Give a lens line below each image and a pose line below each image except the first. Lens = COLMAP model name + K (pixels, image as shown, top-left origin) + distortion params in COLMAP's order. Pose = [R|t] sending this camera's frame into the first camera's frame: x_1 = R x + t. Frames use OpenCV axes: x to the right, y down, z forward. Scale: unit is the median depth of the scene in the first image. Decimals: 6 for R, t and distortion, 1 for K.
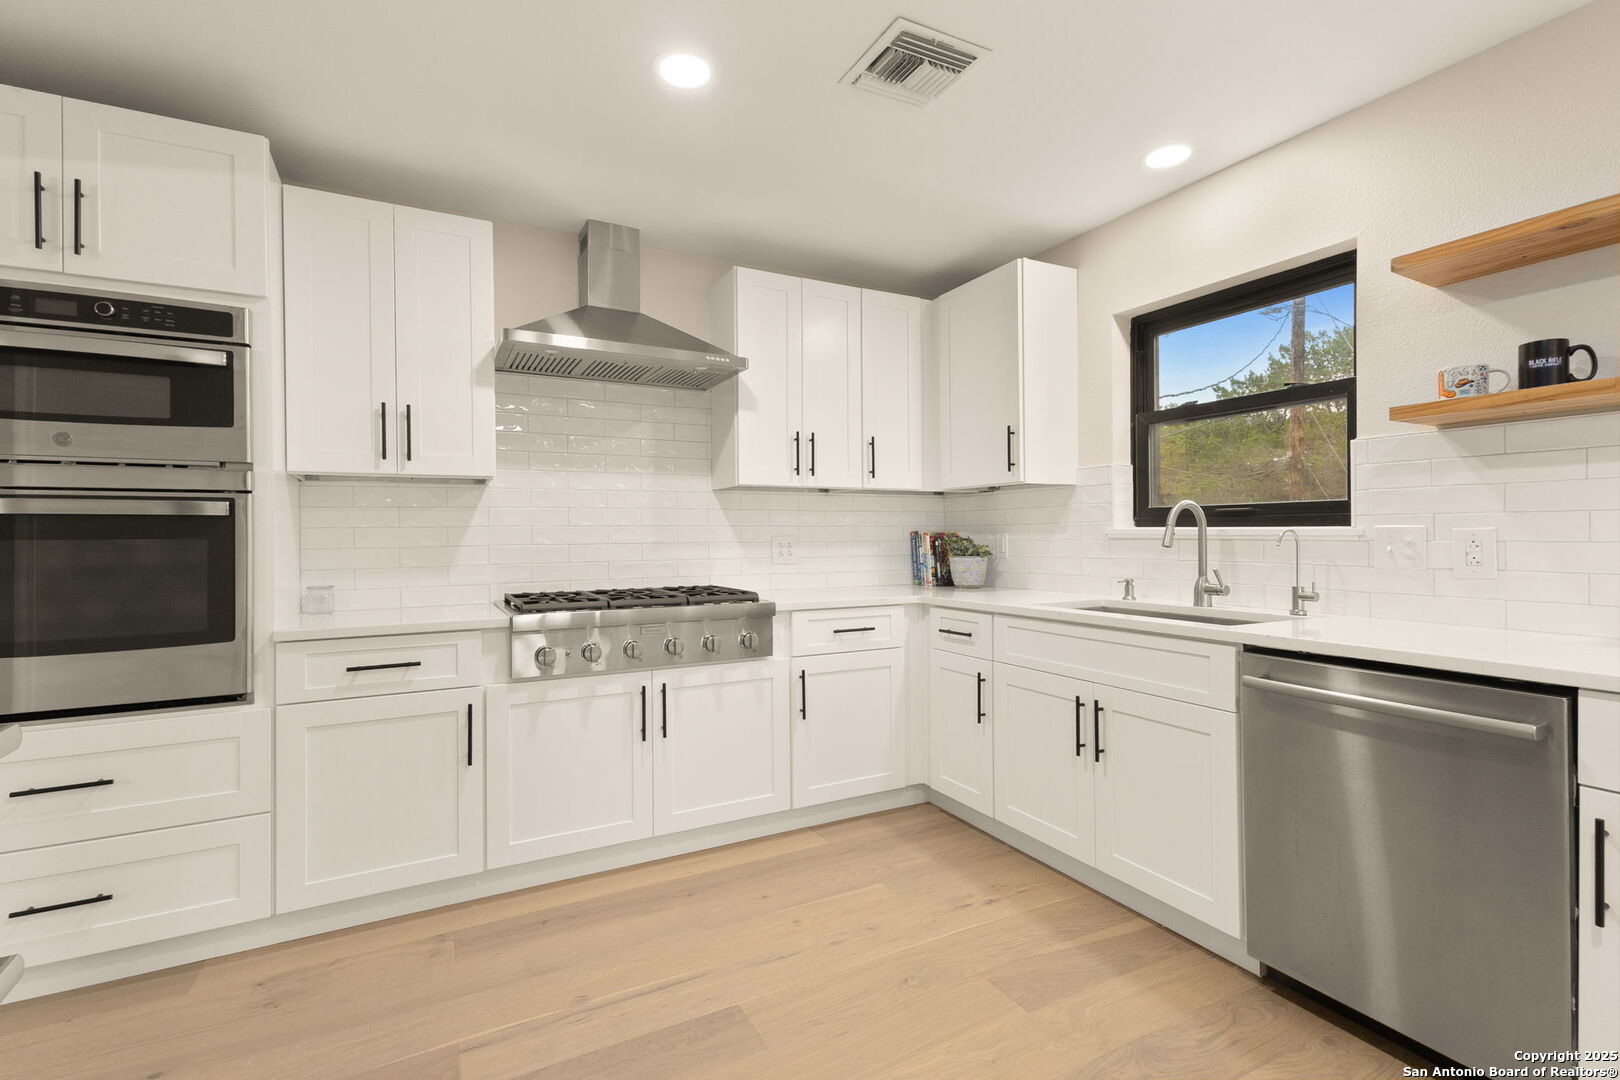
lens RADIAL K [[748.2, 0, 816.6], [0, 748.2, 531.4], [0, 0, 1]] dist [0.014819, -0.000010]
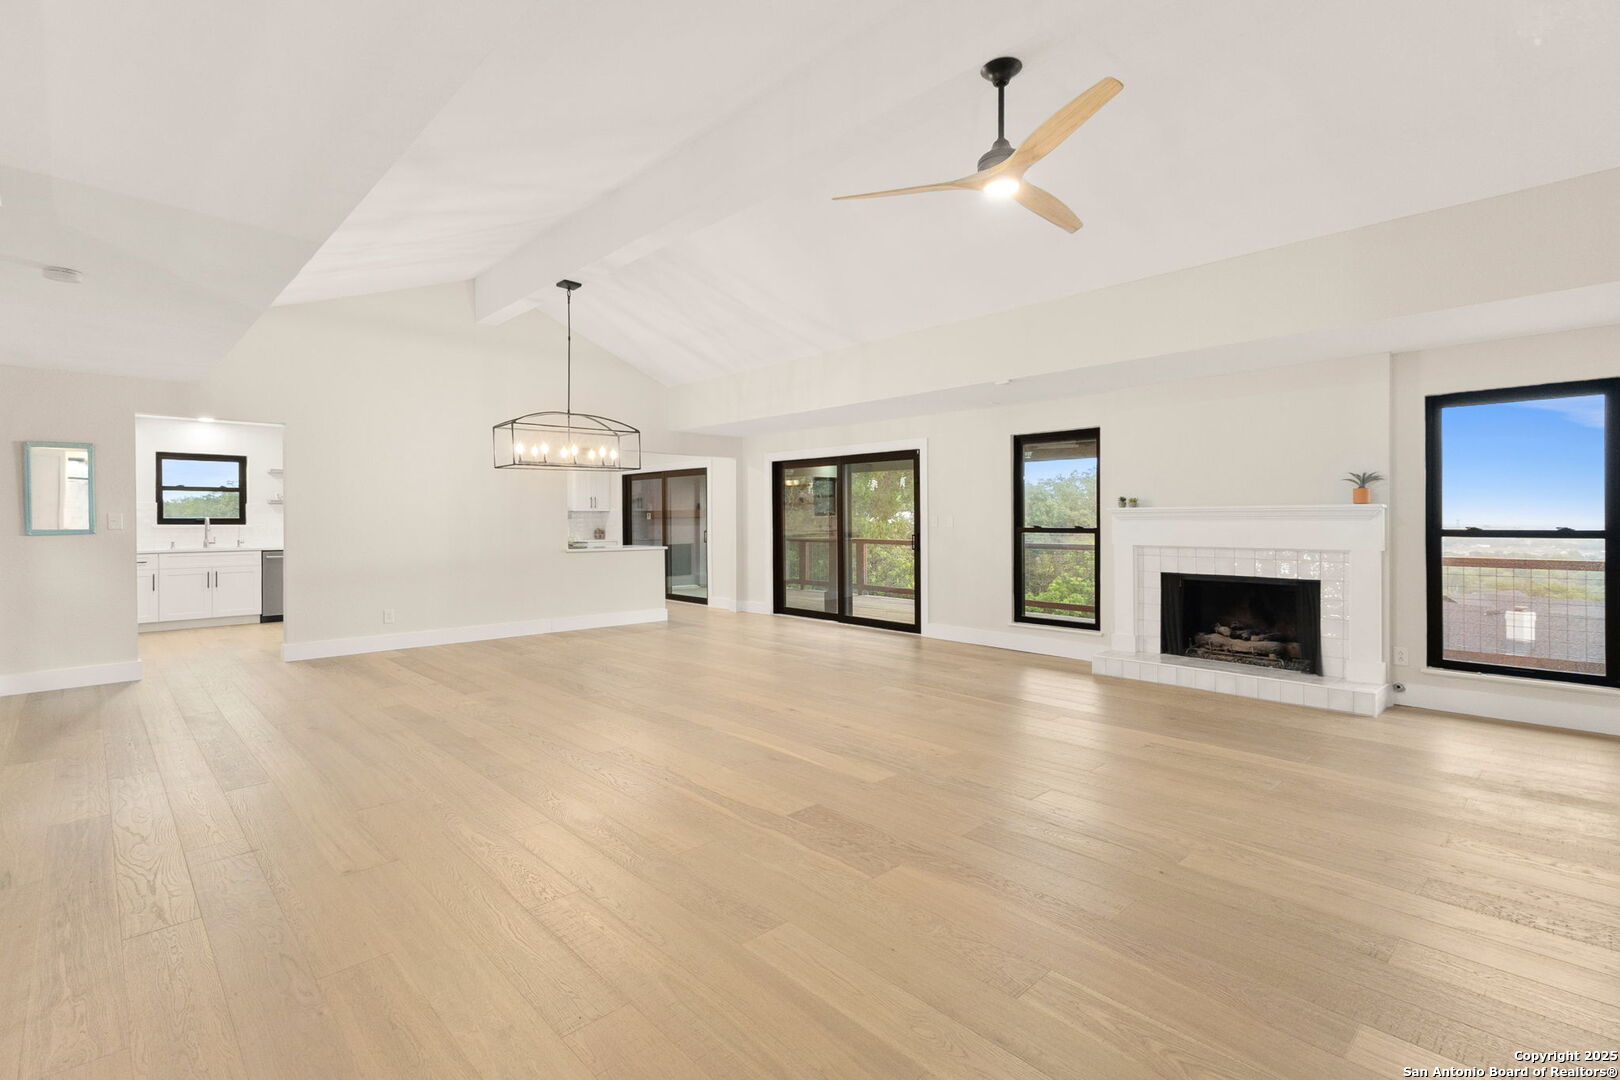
lens RADIAL K [[748.2, 0, 816.6], [0, 748.2, 531.4], [0, 0, 1]] dist [0.014819, -0.000010]
pose [[-0.284424, -0.010589, 0.958640, -3.565587], [0.007824, 0.999880, 0.013365, -0.000273], [-0.958667, 0.011302, -0.284307, -0.694213]]
